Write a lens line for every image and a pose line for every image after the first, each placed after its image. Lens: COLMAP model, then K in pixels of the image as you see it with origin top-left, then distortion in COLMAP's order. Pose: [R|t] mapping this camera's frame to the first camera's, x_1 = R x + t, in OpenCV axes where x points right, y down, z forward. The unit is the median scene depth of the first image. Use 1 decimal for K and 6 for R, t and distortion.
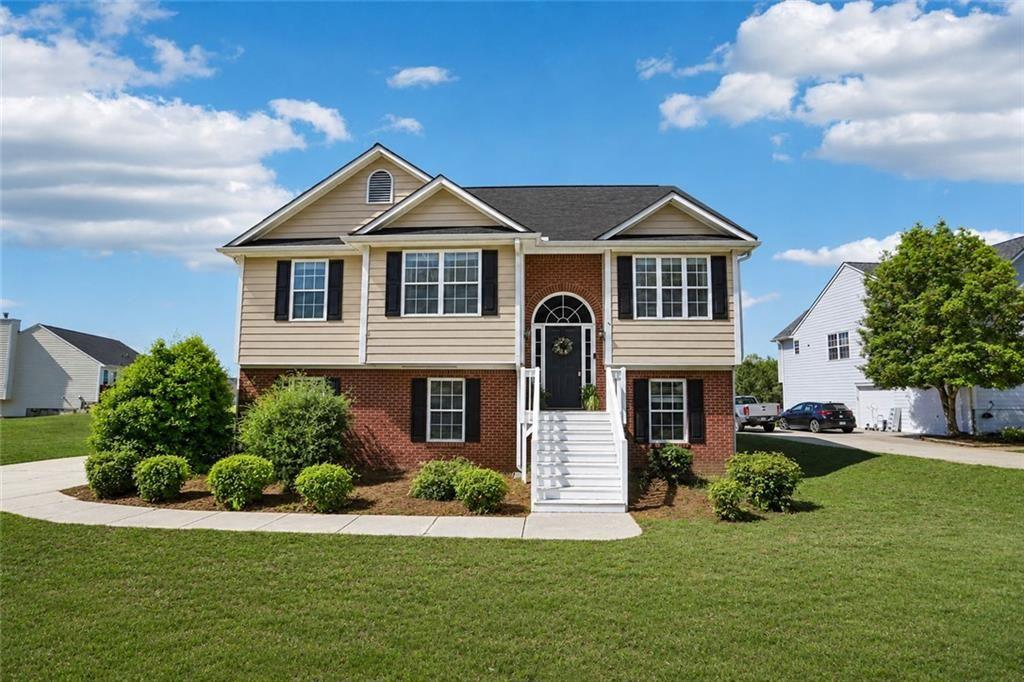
lens RADIAL K [[469.2, 0, 509.9], [0, 469.2, 341.5], [0, 0, 1]] dist [-0.090087, 0.039558]
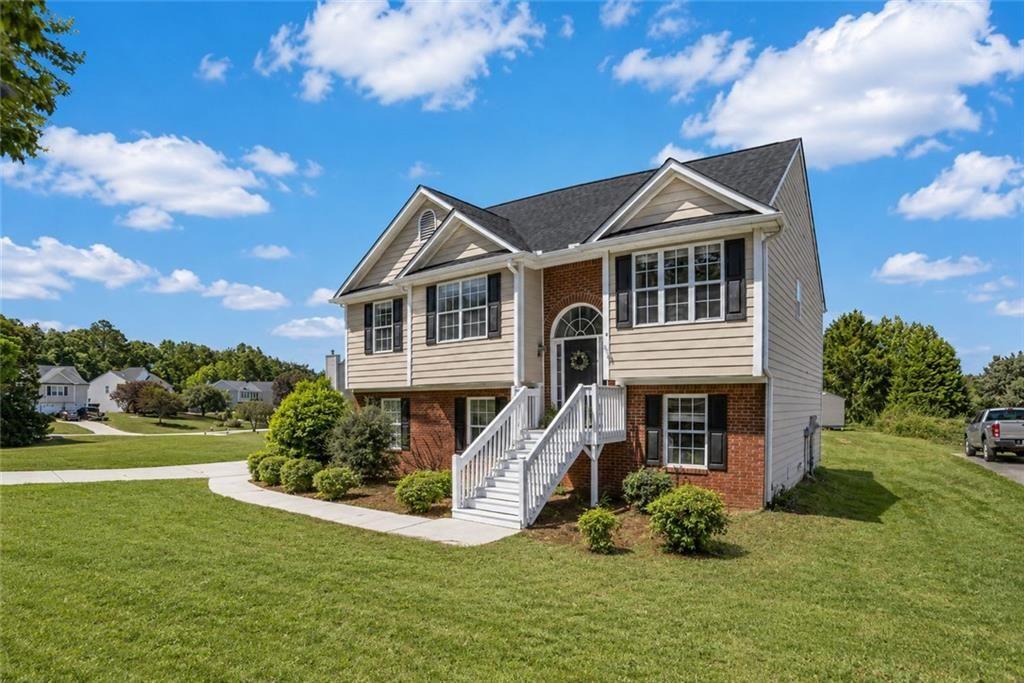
lens RADIAL K [[530.3, 0, 511.2], [0, 530.3, 361.8], [0, 0, 1]] dist [-0.120755, -0.000296]
pose [[0.832706, -0.053856, -0.551090, 0.609255], [0.062291, 0.998052, -0.003412, 0.006272], [0.550200, -0.031486, 0.834439, 0.040825]]
